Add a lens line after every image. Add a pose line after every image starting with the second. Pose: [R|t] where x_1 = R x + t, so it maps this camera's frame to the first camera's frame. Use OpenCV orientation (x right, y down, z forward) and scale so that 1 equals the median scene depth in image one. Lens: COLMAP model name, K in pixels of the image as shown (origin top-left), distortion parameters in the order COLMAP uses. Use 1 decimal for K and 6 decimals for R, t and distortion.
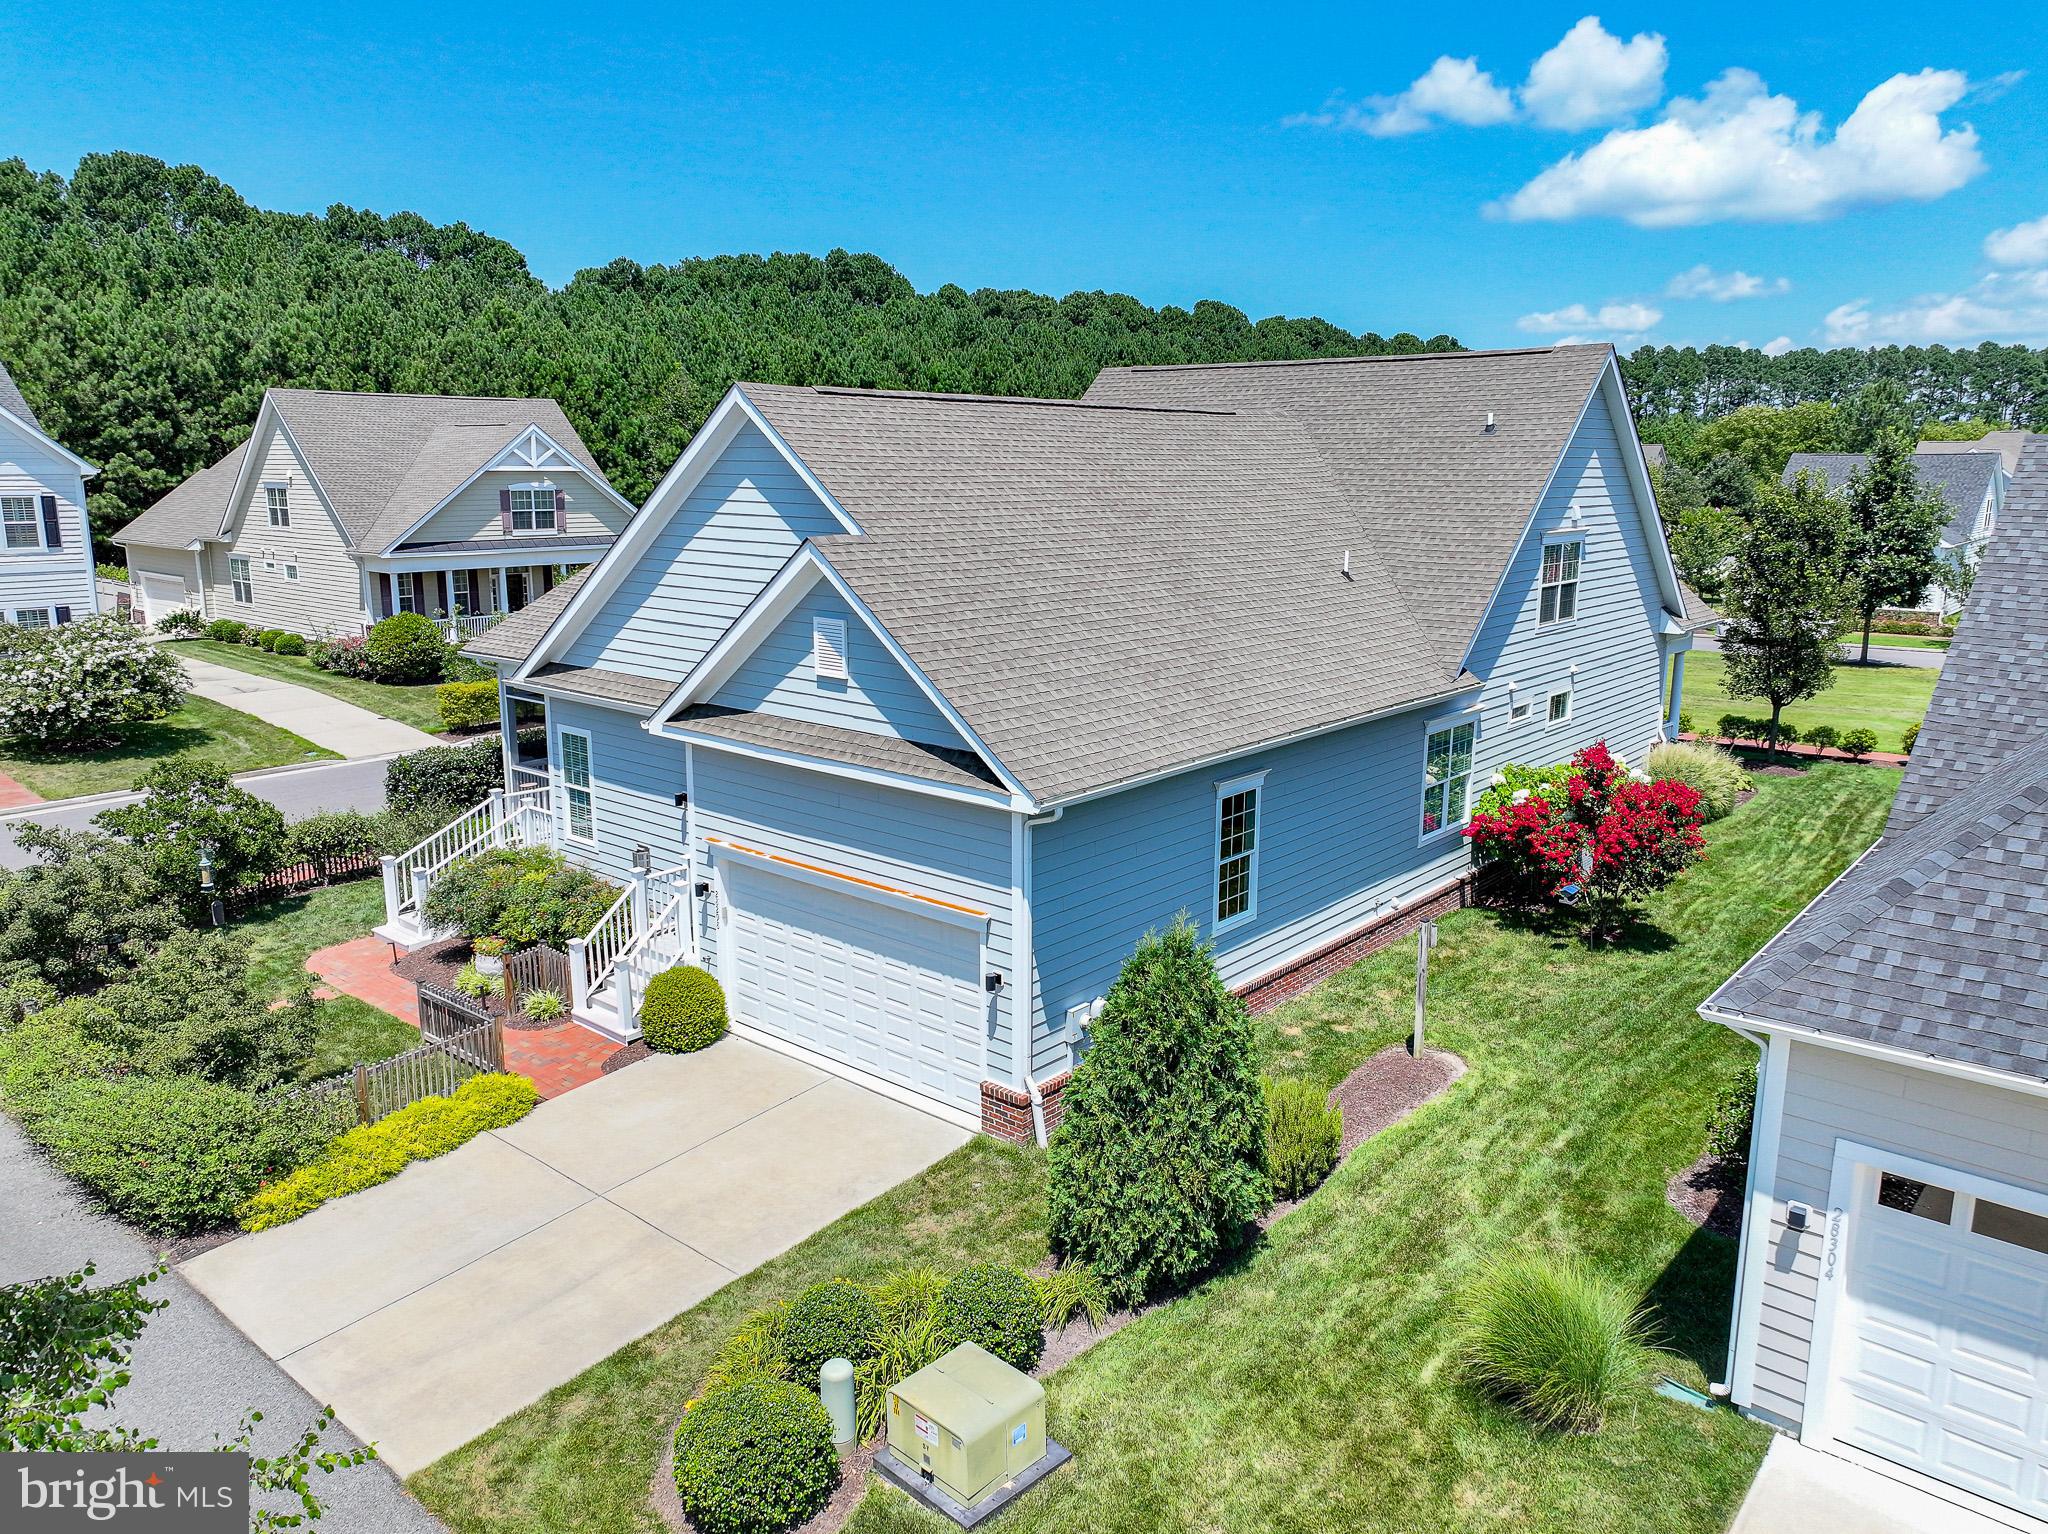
lens RADIAL K [[1433.3, 0, 1027.2], [0, 1433.3, 761.3], [0, 0, 1]] dist [-0.005462, 0.021326]
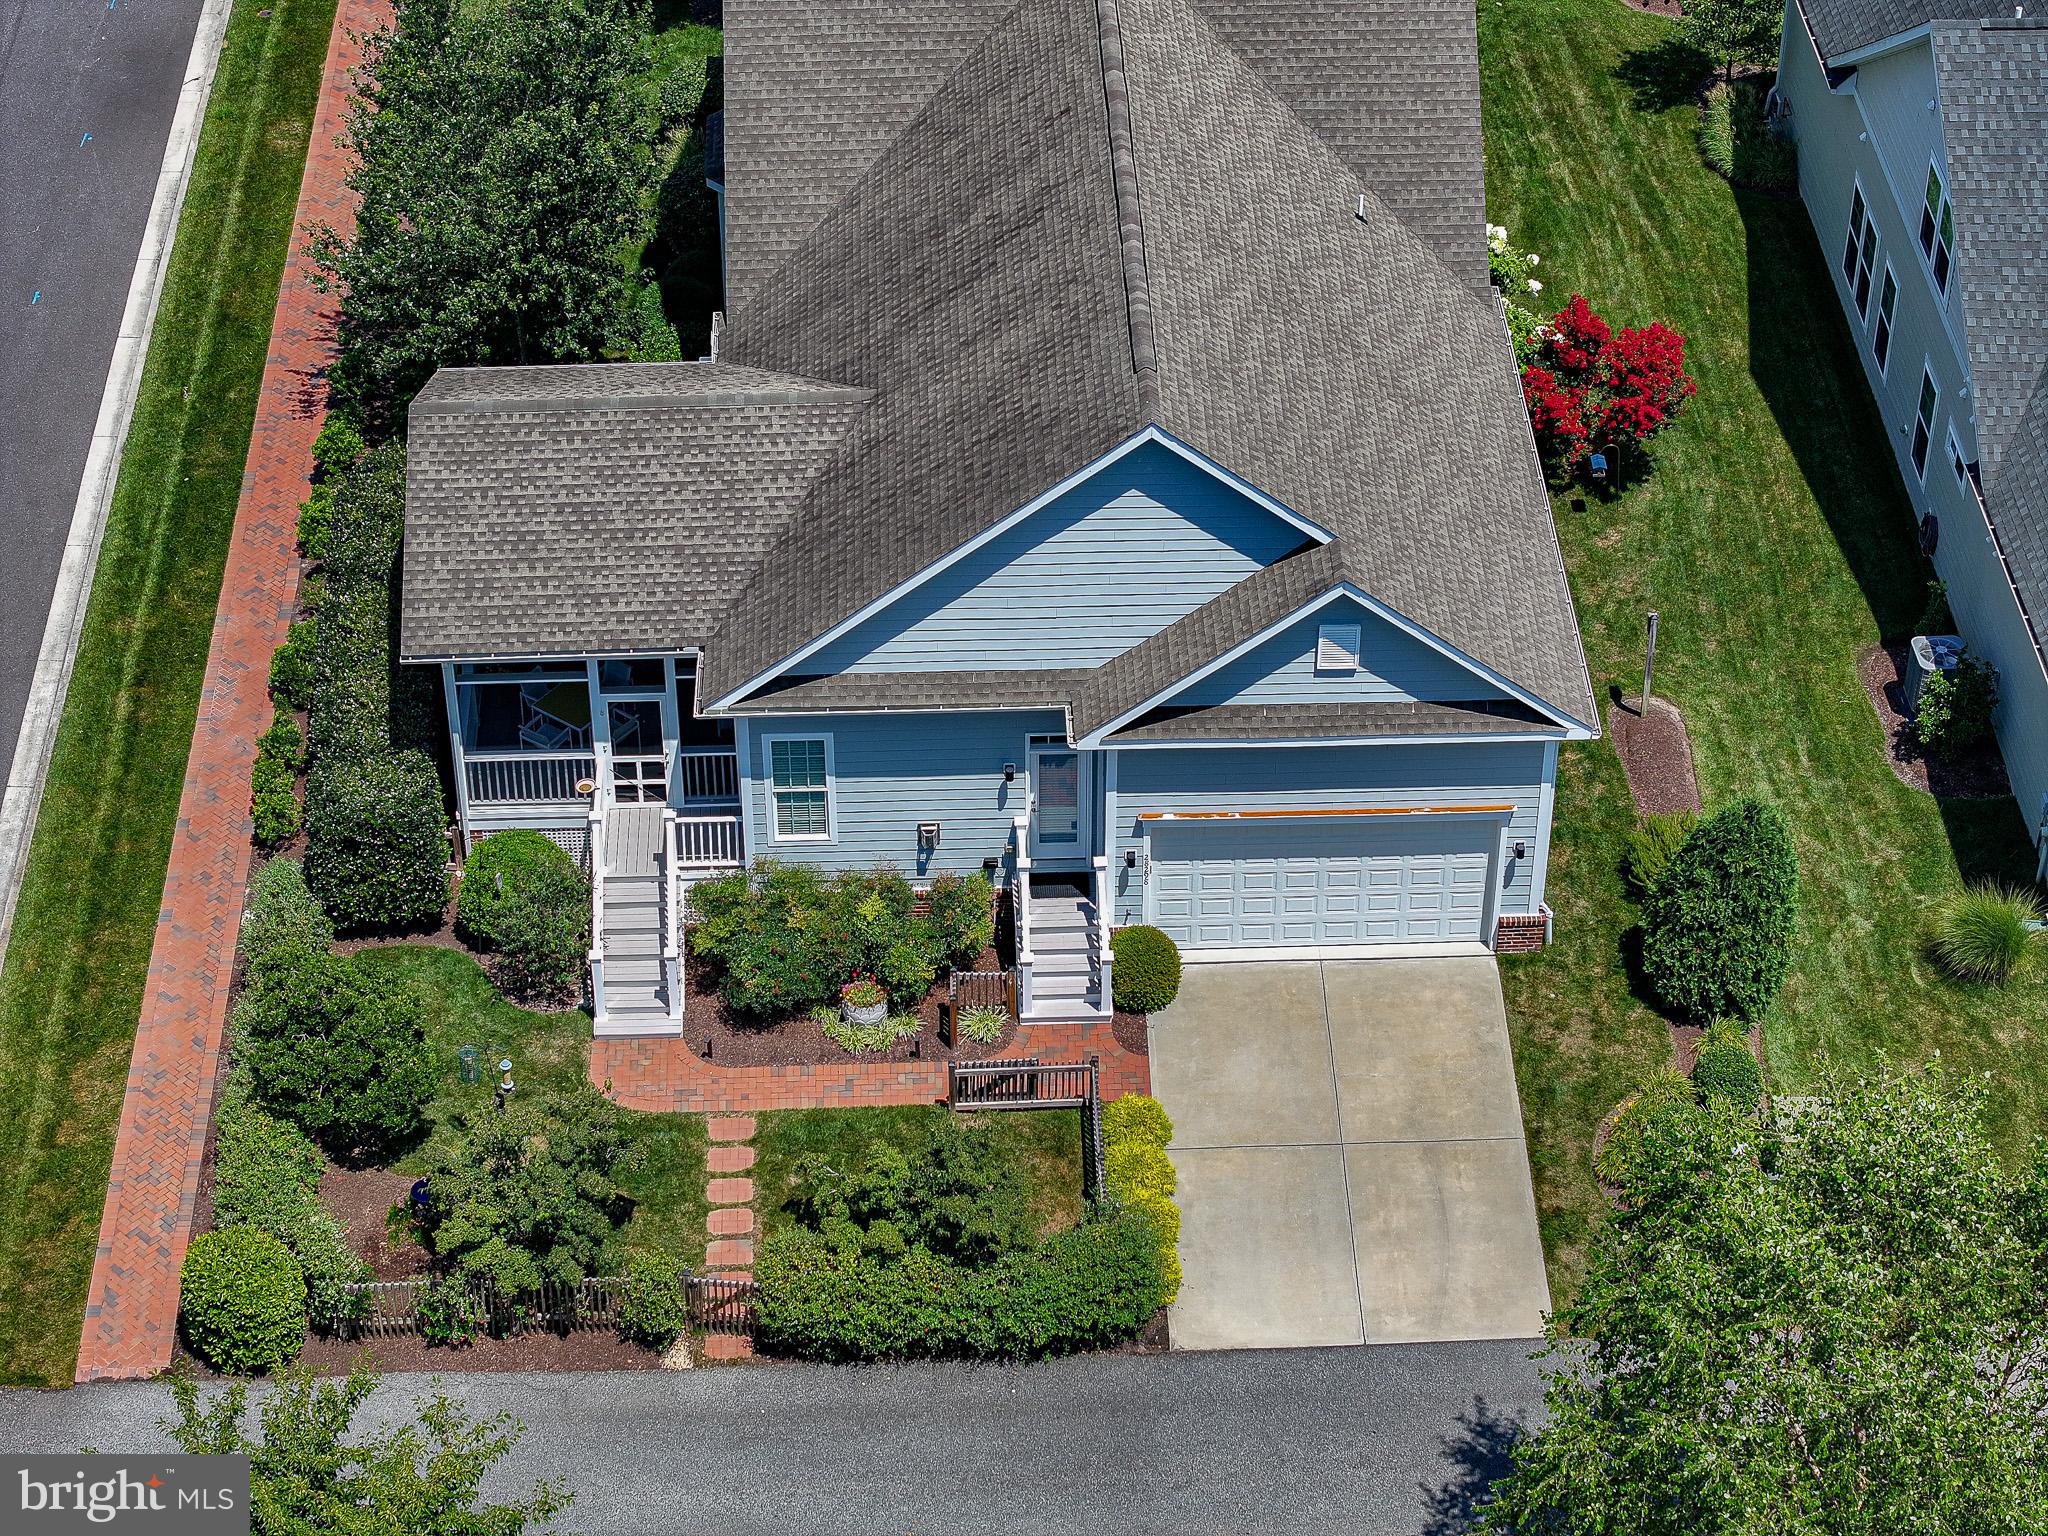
lens RADIAL K [[4057.9, 0, 1022.2], [0, 4057.9, 757.6], [0, 0, 1]] dist [-0.066078, 0.000000]
pose [[0.733016, -0.428843, 0.527998, -1.790214], [0.142132, 0.855655, 0.497647, -1.427539], [-0.665197, -0.289737, 0.688161, -0.907644]]
